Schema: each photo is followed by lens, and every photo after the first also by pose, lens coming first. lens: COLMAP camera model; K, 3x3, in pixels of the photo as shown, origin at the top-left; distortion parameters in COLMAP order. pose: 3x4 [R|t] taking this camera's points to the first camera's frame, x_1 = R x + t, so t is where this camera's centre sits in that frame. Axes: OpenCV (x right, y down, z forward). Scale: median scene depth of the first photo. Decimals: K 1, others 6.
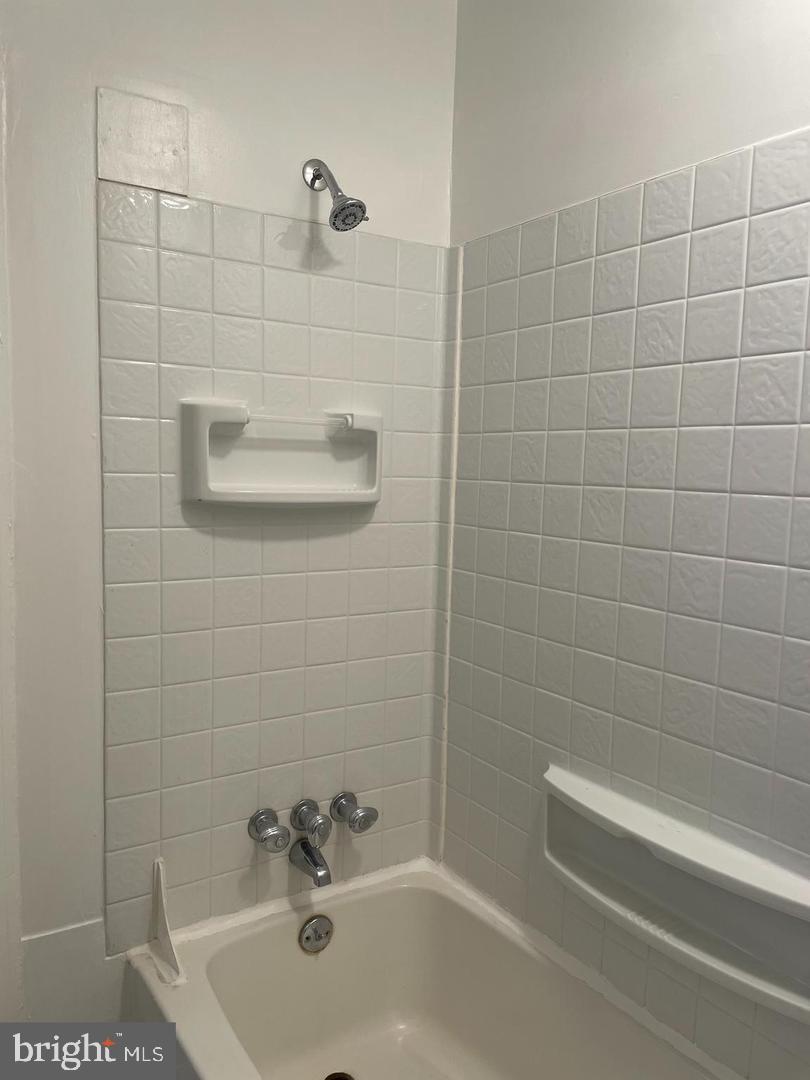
lens RADIAL K [[815.3, 0, 402.7], [0, 815.3, 544.3], [0, 0, 1]] dist [0.040849, -0.027722]
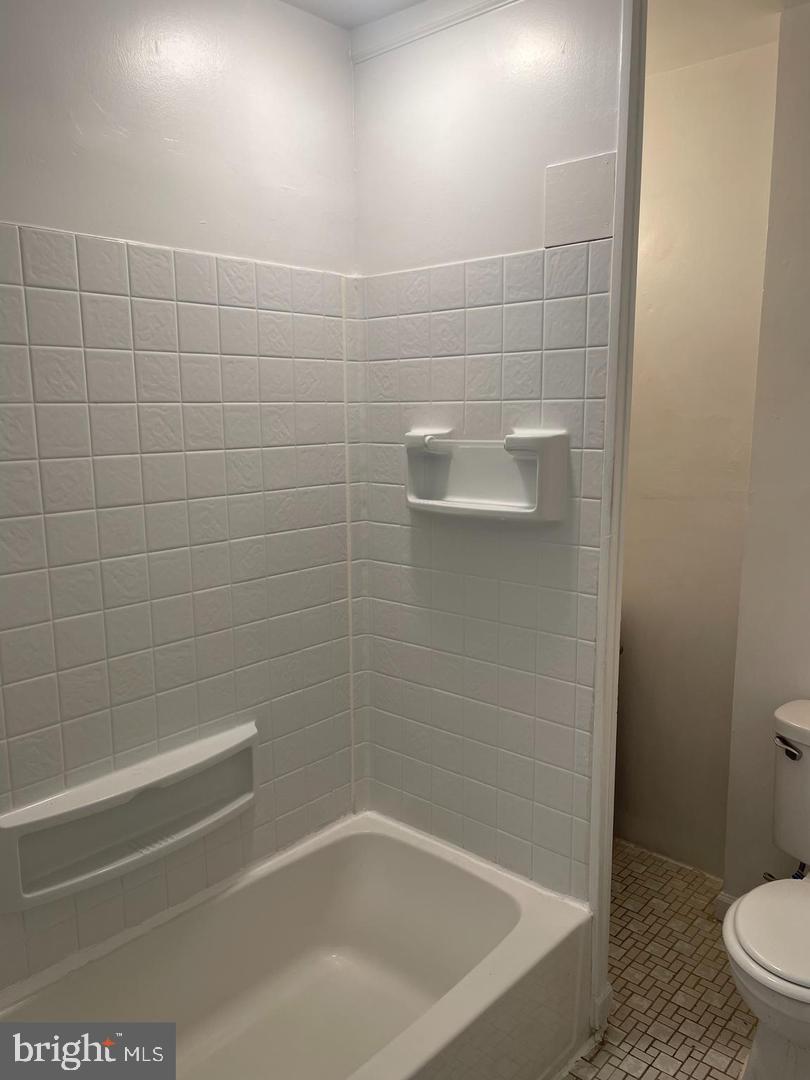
lens RADIAL K [[815.3, 0, 404.0], [0, 815.3, 539.5], [0, 0, 1]] dist [0.040849, -0.027722]
pose [[-0.236712, -0.186440, 0.953524, -0.974648], [0.097452, 0.971910, 0.214228, -0.249441], [-0.966680, 0.143633, -0.211894, 0.878644]]
